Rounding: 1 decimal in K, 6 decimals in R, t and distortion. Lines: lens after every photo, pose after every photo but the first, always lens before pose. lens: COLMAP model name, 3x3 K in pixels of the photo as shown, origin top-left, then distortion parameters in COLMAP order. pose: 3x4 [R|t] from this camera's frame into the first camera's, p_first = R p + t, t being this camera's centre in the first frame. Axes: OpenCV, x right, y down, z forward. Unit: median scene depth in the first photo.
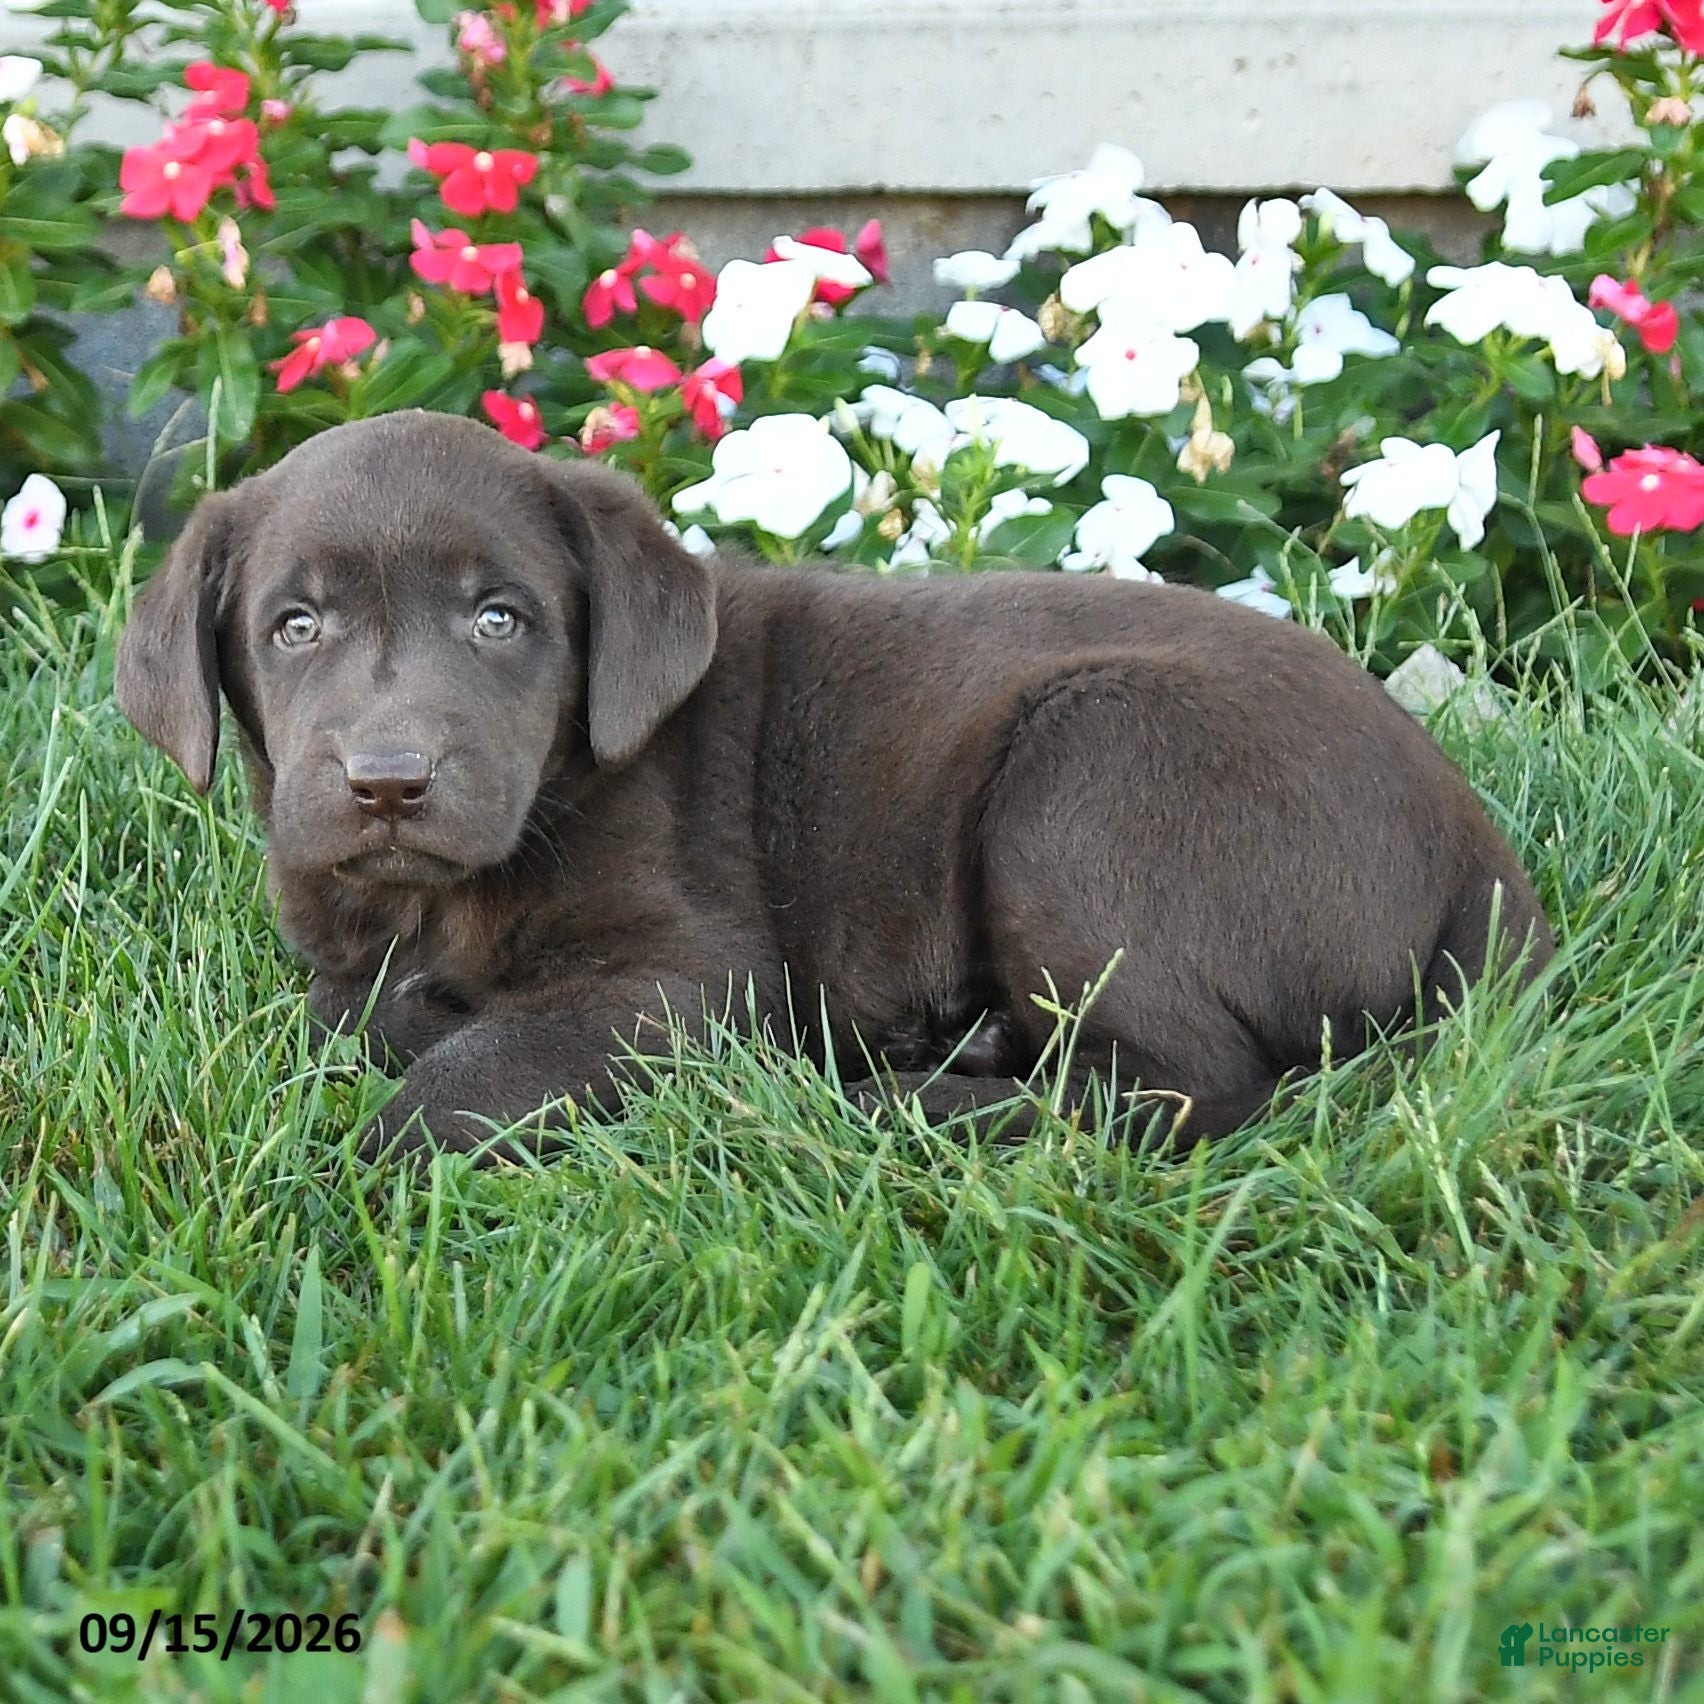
lens RADIAL K [[3508.2, 0, 852.0], [0, 3508.2, 852.0], [0, 0, 1]] dist [-0.129269, 0.751445]
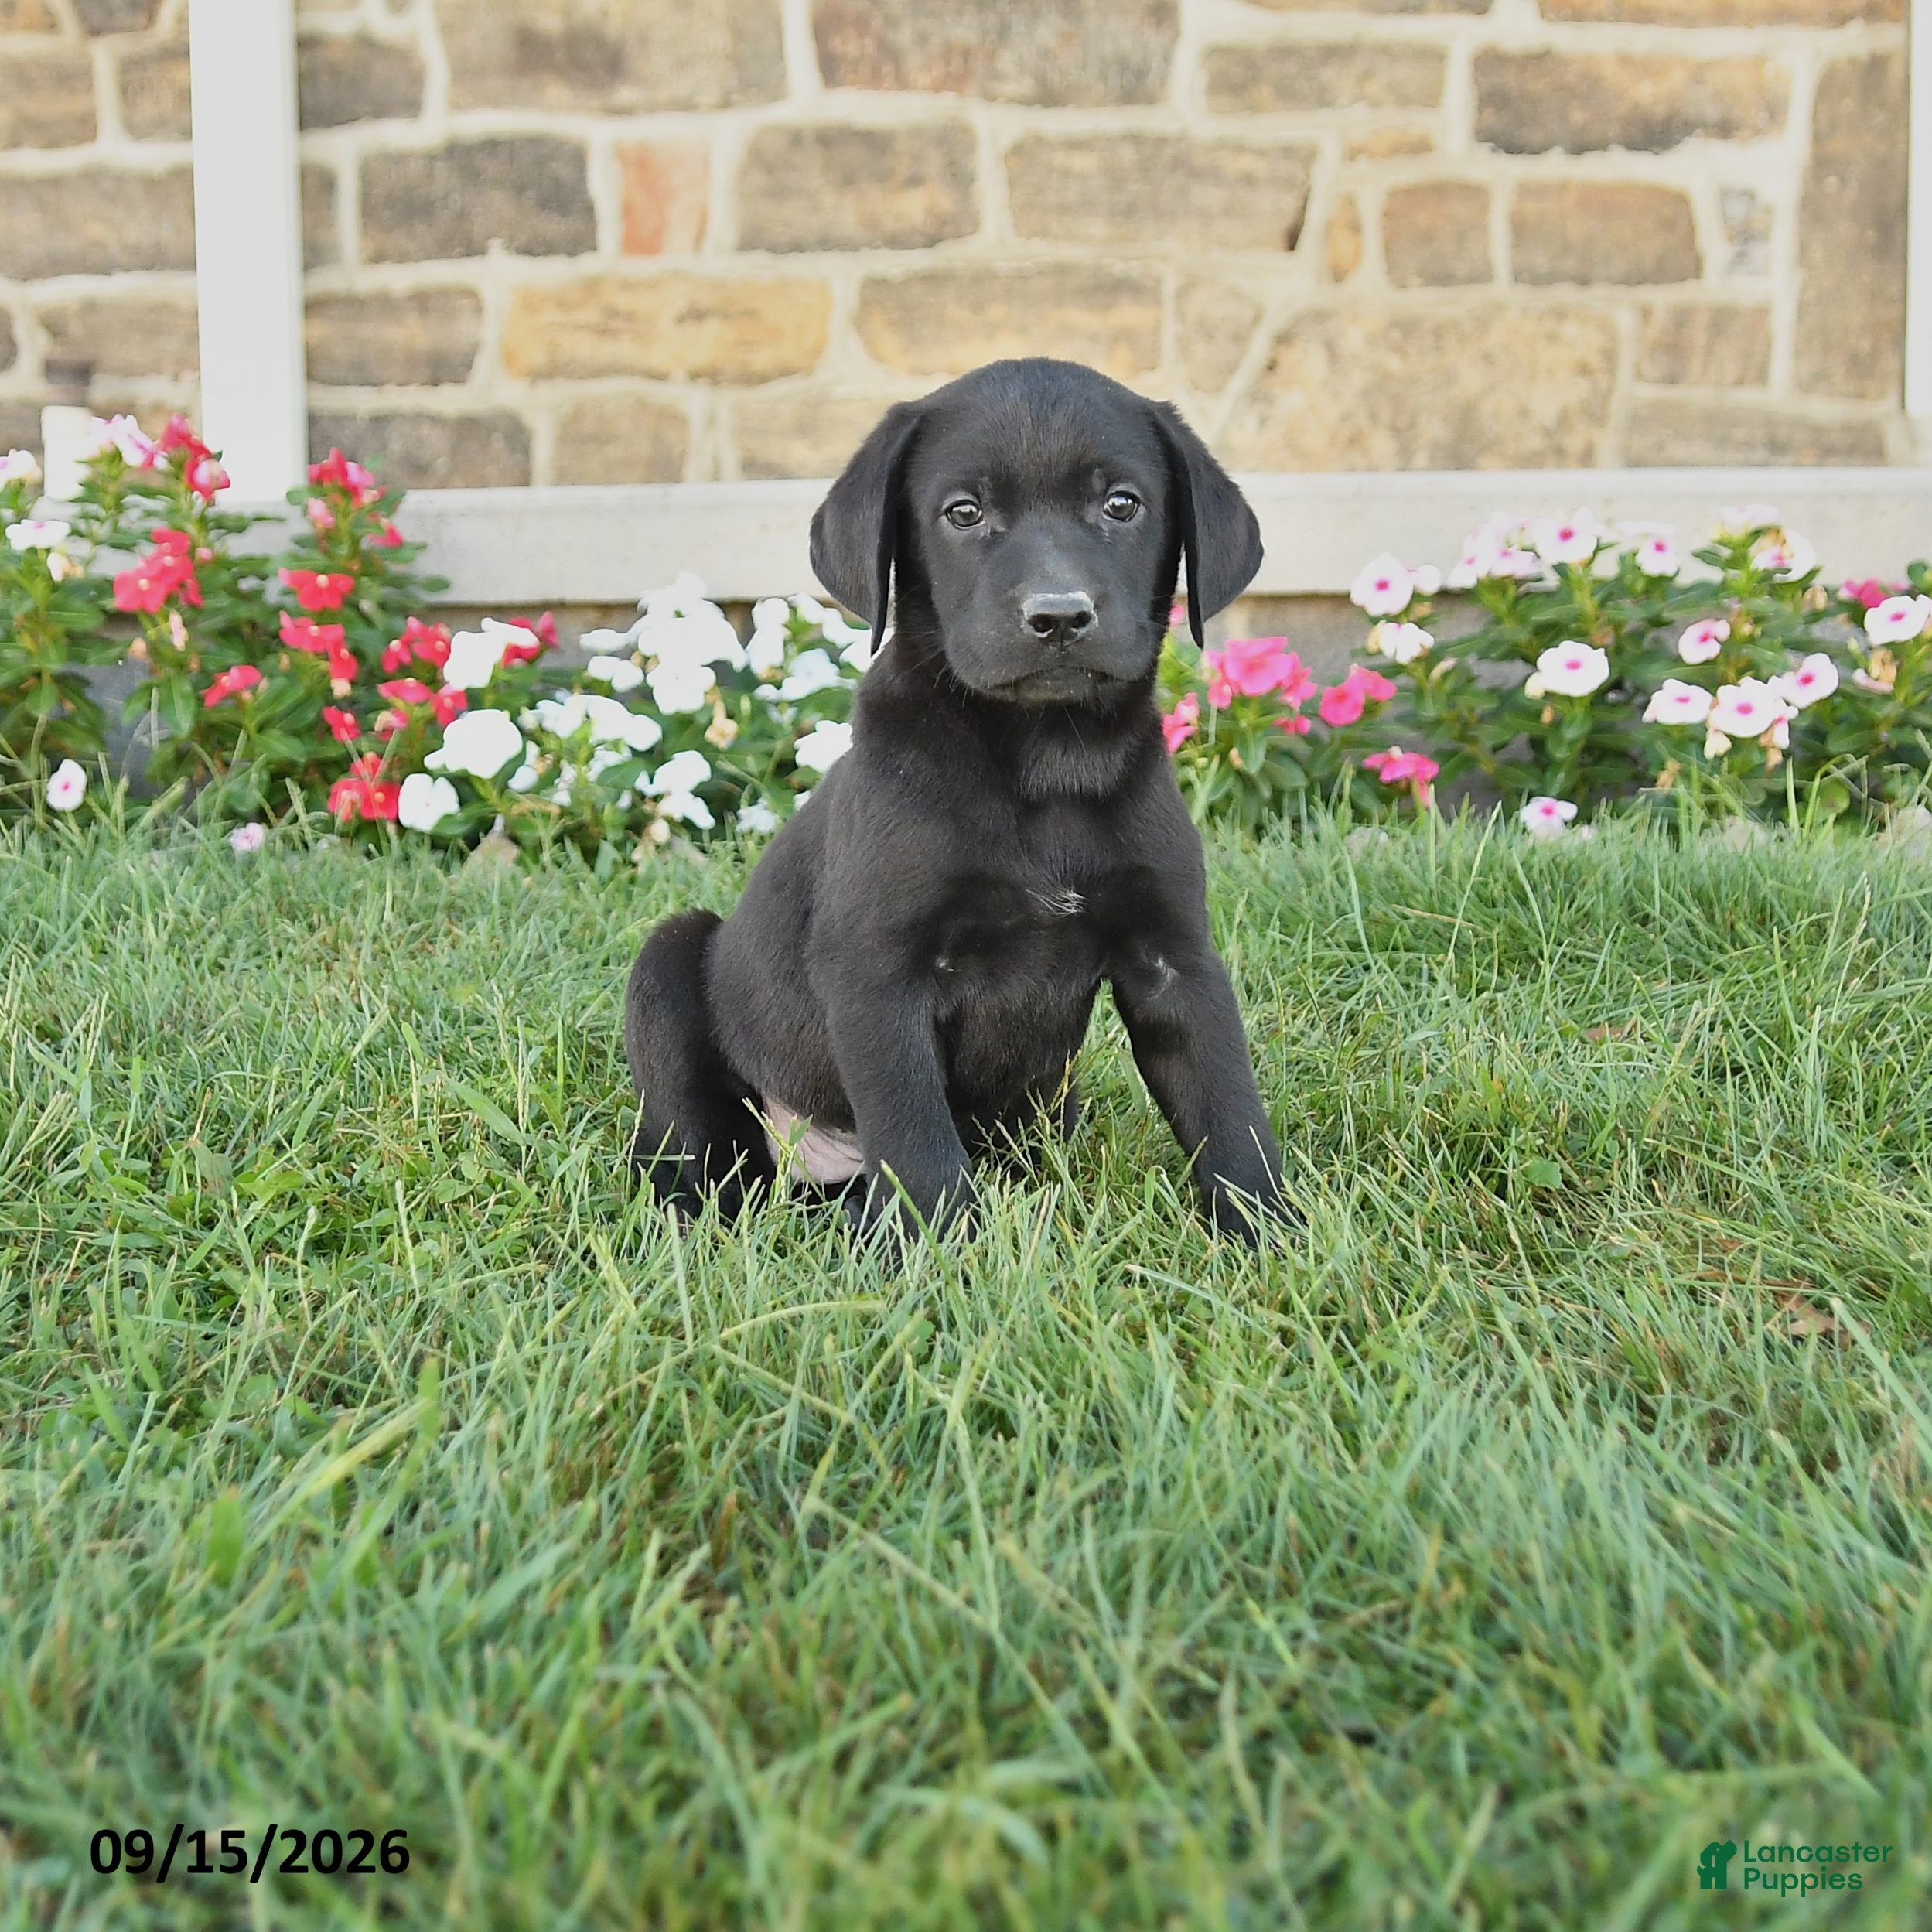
lens RADIAL K [[2672.2, 0, 966.0], [0, 2672.2, 966.0], [0, 0, 1]] dist [-0.014127, -0.039929]
pose [[0.995828, -0.022241, 0.088502, 0.097507], [0.029202, 0.996513, -0.078155, 0.115629], [-0.086455, 0.080413, 0.993005, -0.371798]]
